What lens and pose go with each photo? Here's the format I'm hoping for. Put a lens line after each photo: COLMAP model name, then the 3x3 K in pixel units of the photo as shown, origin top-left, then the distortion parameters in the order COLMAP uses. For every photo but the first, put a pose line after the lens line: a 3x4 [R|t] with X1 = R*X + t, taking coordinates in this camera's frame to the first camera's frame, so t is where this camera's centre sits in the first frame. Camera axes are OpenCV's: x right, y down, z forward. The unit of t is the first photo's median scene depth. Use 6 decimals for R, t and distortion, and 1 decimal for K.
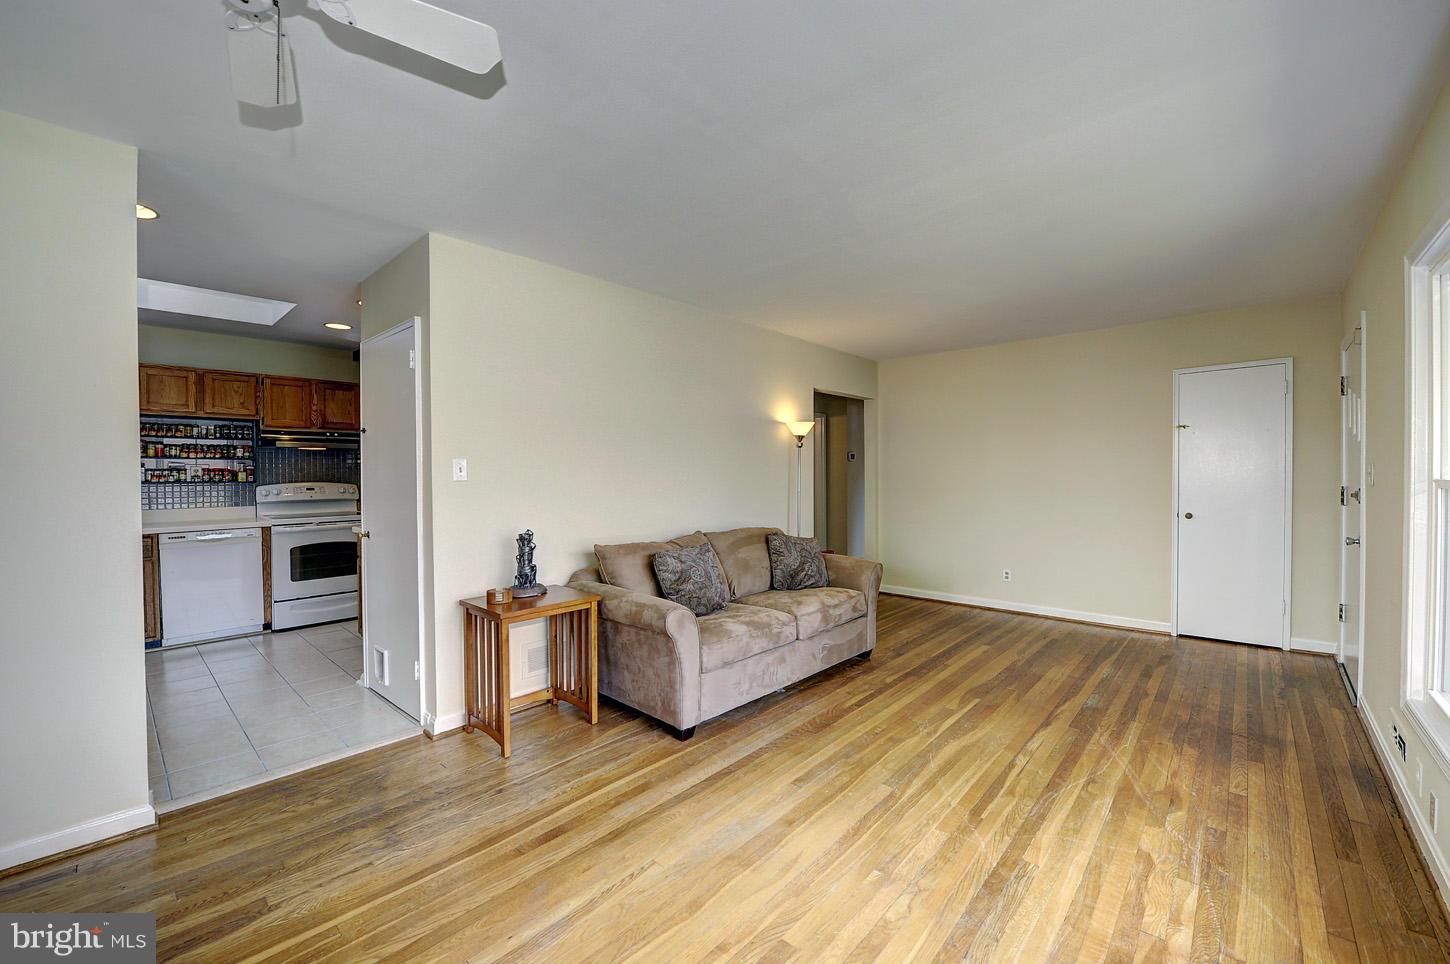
lens RADIAL K [[576.0, 0, 729.9], [0, 576.0, 482.0], [0, 0, 1]] dist [-0.021350, -0.000112]
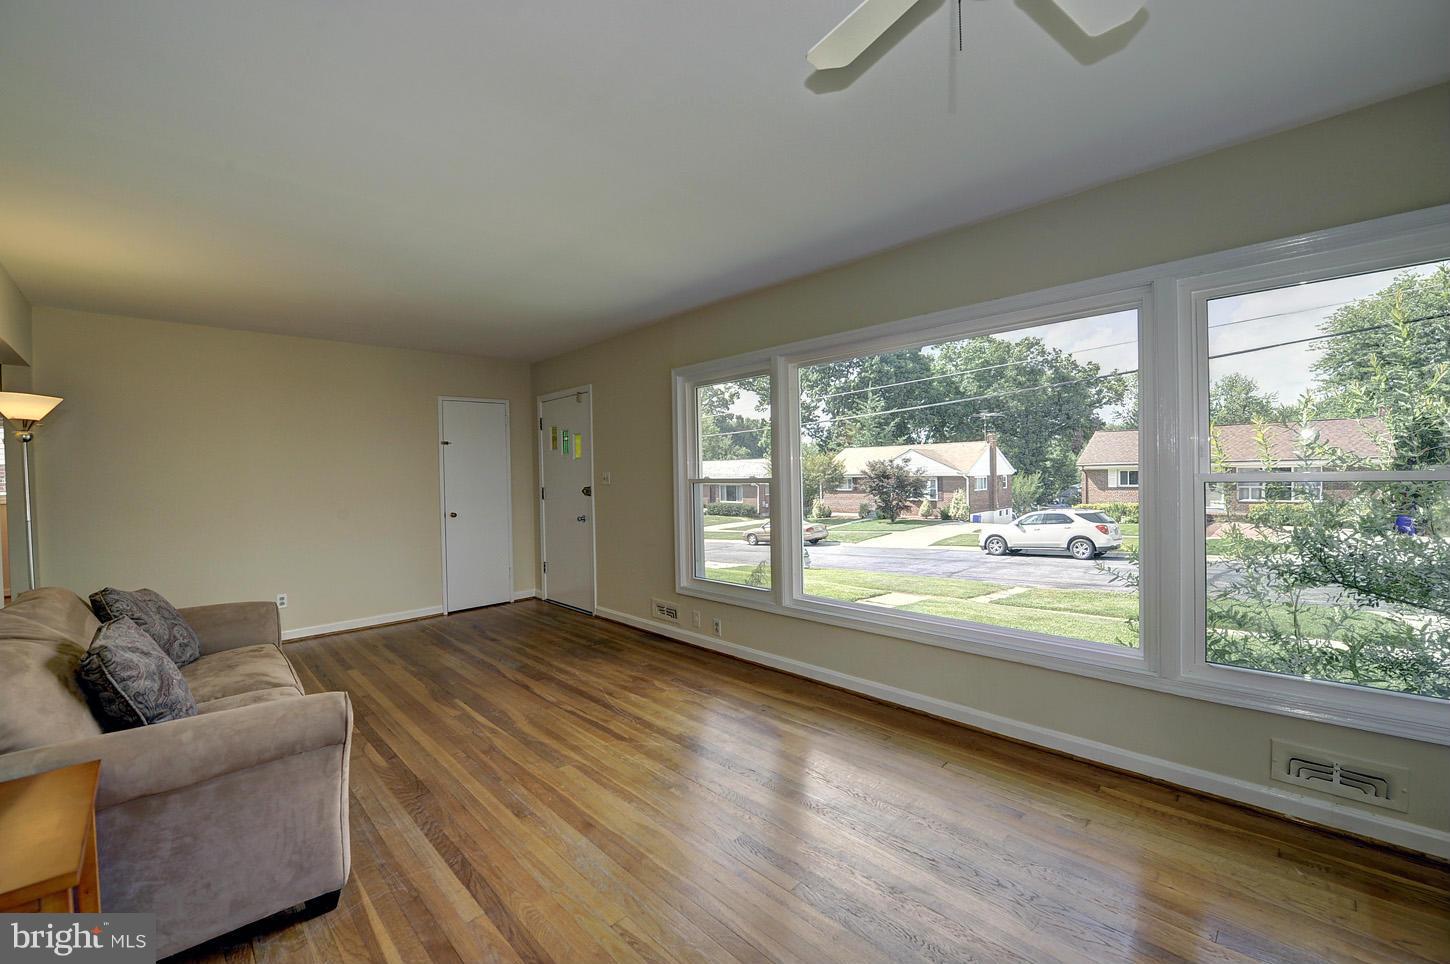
lens RADIAL K [[576.0, 0, 729.9], [0, 576.0, 482.0], [0, 0, 1]] dist [-0.021350, -0.000112]
pose [[0.048119, -0.009012, 0.998801, -0.658536], [0.031641, 0.999471, 0.007494, -0.006184], [-0.998340, 0.031242, 0.048379, 0.511215]]
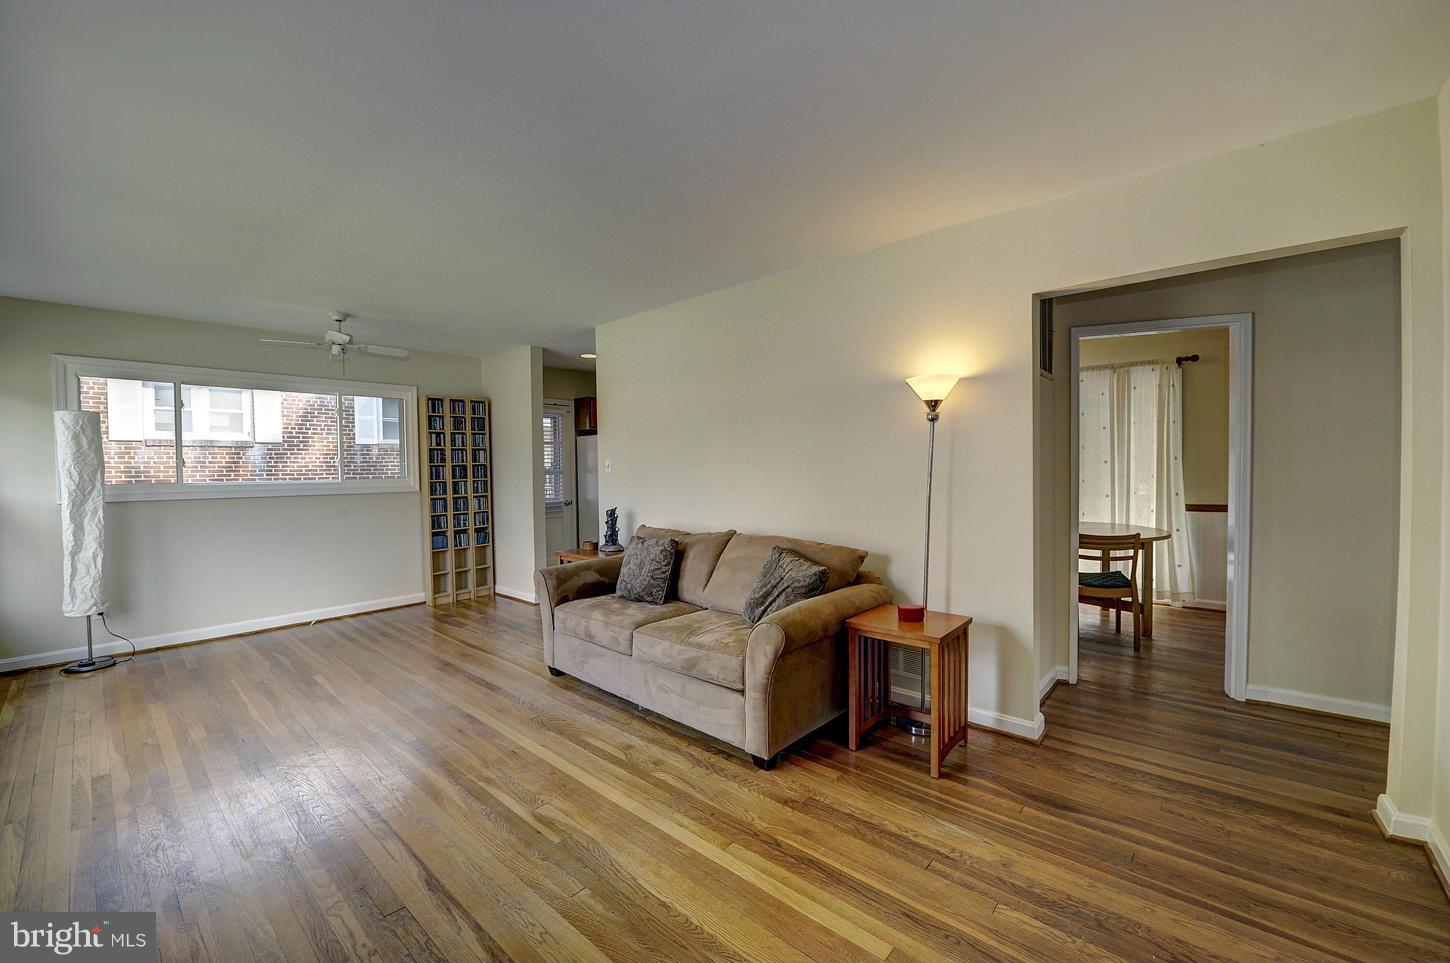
lens RADIAL K [[576.0, 0, 729.9], [0, 576.0, 481.5], [0, 0, 1]] dist [-0.021350, -0.000112]
pose [[0.020087, 0.031790, -0.999293, 1.194074], [-0.002219, 0.999493, 0.031752, -0.029712], [0.999796, 0.001580, 0.020147, 1.349566]]
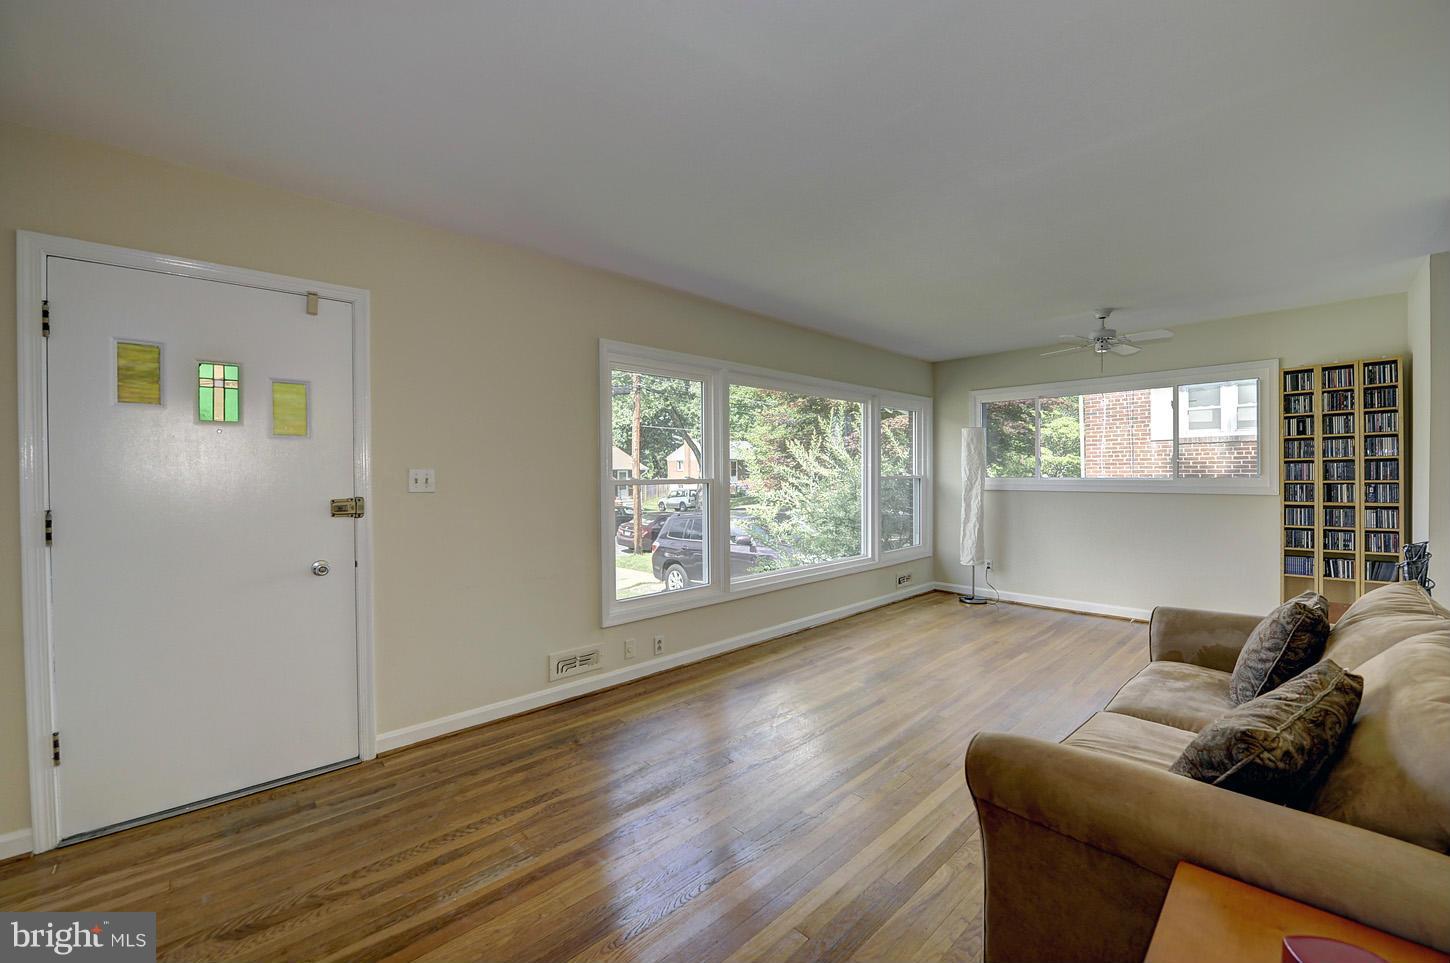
lens RADIAL K [[581.2, 0, 728.7], [0, 581.2, 478.0], [0, 0, 1]] dist [-0.021951, -0.000336]
pose [[-0.996974, 0.015485, 0.076180, 0.538411], [0.017146, 0.999628, 0.021191, -0.032171], [-0.075824, 0.022433, -0.996869, 1.928679]]
